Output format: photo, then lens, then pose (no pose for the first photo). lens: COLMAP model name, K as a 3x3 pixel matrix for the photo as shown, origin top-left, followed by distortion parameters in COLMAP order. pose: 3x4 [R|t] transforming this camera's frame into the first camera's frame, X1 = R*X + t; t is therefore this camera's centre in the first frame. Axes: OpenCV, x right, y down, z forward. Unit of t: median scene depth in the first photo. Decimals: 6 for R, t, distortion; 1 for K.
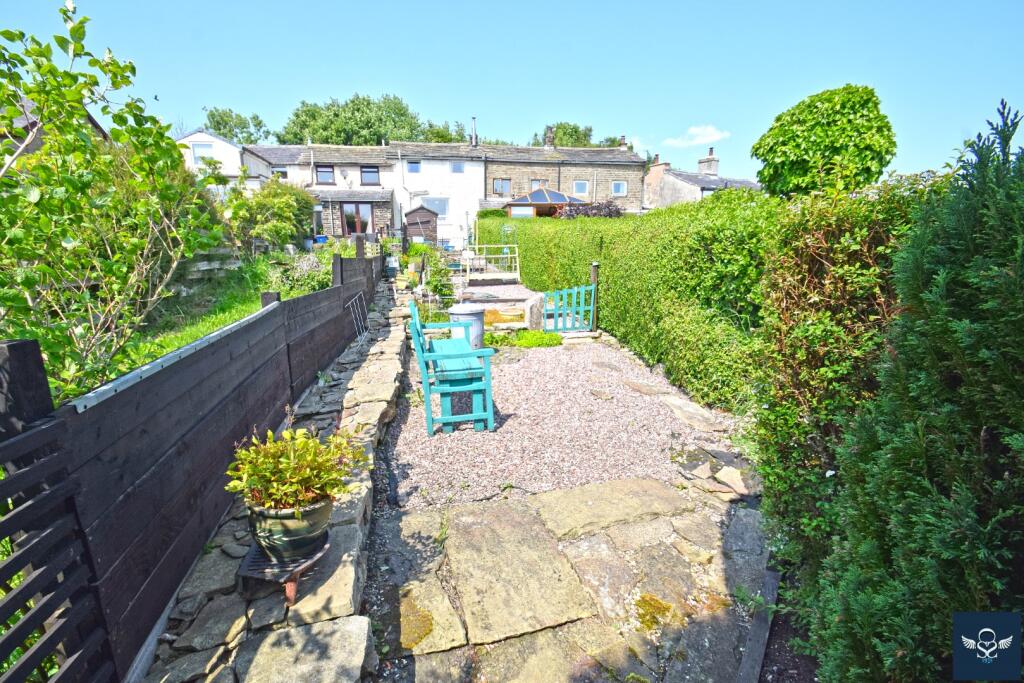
lens RADIAL K [[452.3, 0, 499.0], [0, 452.3, 358.4], [0, 0, 1]] dist [0.012329, -0.011387]
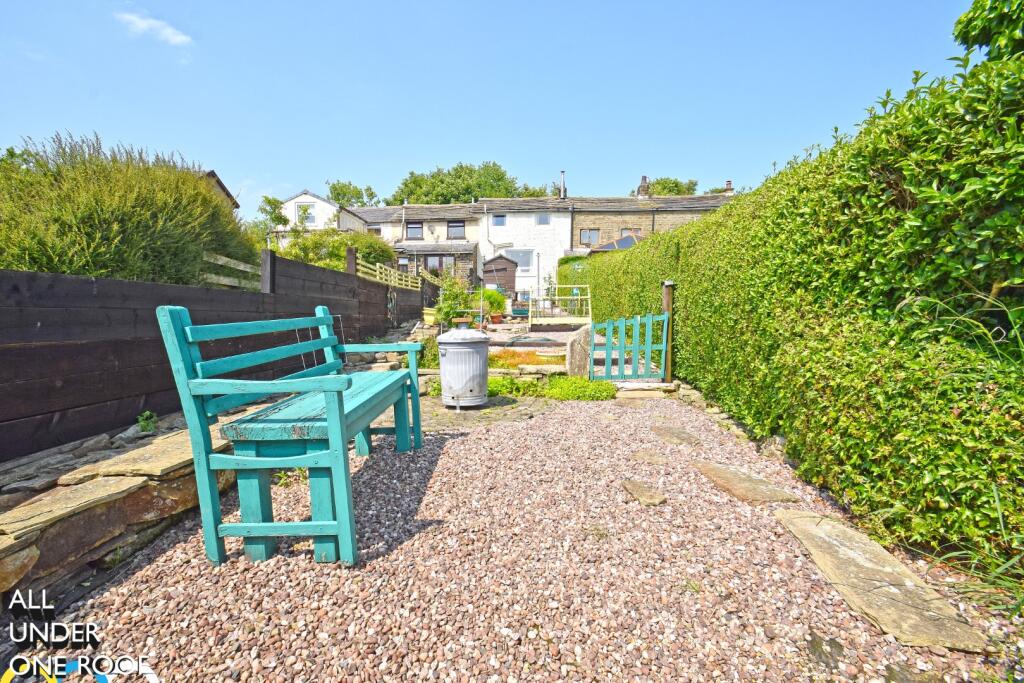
lens RADIAL K [[452.3, 0, 499.0], [0, 452.3, 358.4], [0, 0, 1]] dist [0.012329, -0.011387]
pose [[0.976899, 0.029152, -0.211705, 0.123842], [-0.056884, 0.990384, -0.126111, 0.005611], [0.205992, 0.135240, 0.969163, 0.338534]]
